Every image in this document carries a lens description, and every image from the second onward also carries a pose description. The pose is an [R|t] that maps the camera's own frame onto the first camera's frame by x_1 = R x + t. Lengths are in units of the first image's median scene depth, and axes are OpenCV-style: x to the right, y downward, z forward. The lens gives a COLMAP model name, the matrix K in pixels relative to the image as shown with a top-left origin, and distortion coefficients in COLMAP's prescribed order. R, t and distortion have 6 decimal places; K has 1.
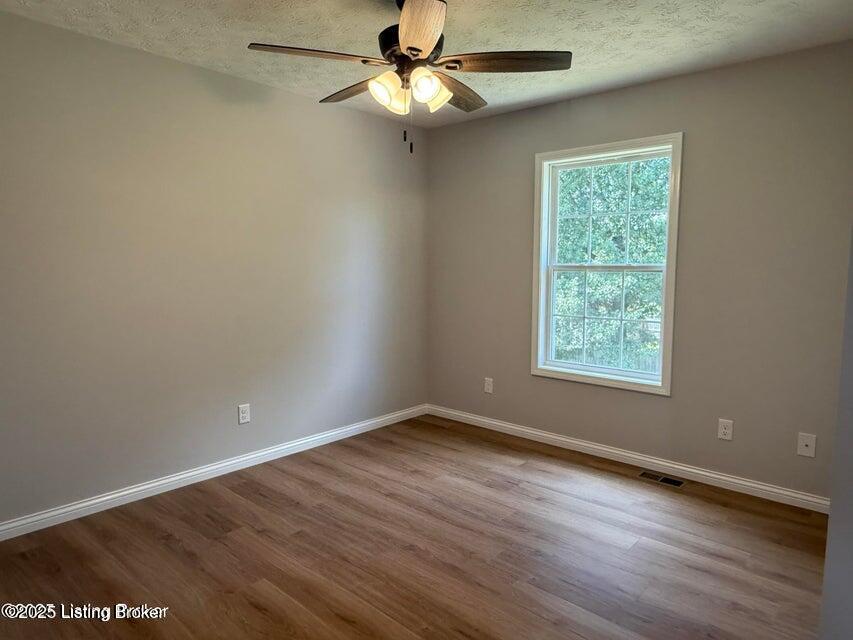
lens RADIAL K [[549.0, 0, 424.6], [0, 549.0, 315.2], [0, 0, 1]] dist [0.098859, -0.100501]
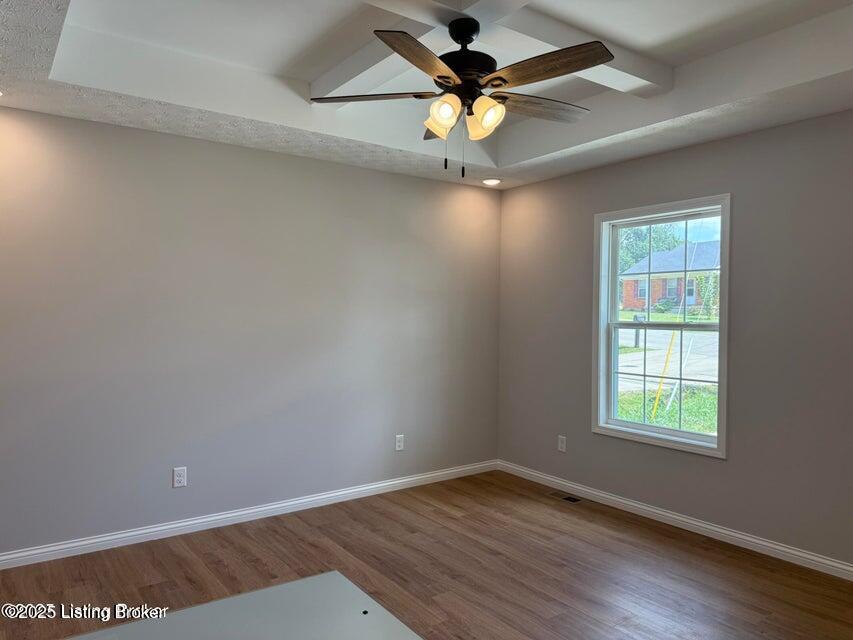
lens RADIAL K [[610.8, 0, 426.5], [0, 610.8, 320.0], [0, 0, 1]] dist [-0.007402, -0.007884]
pose [[0.969630, 0.010501, -0.244352, 0.192397], [-0.033420, 0.995396, -0.089837, 0.017338], [0.242284, 0.095275, 0.965516, -0.162148]]
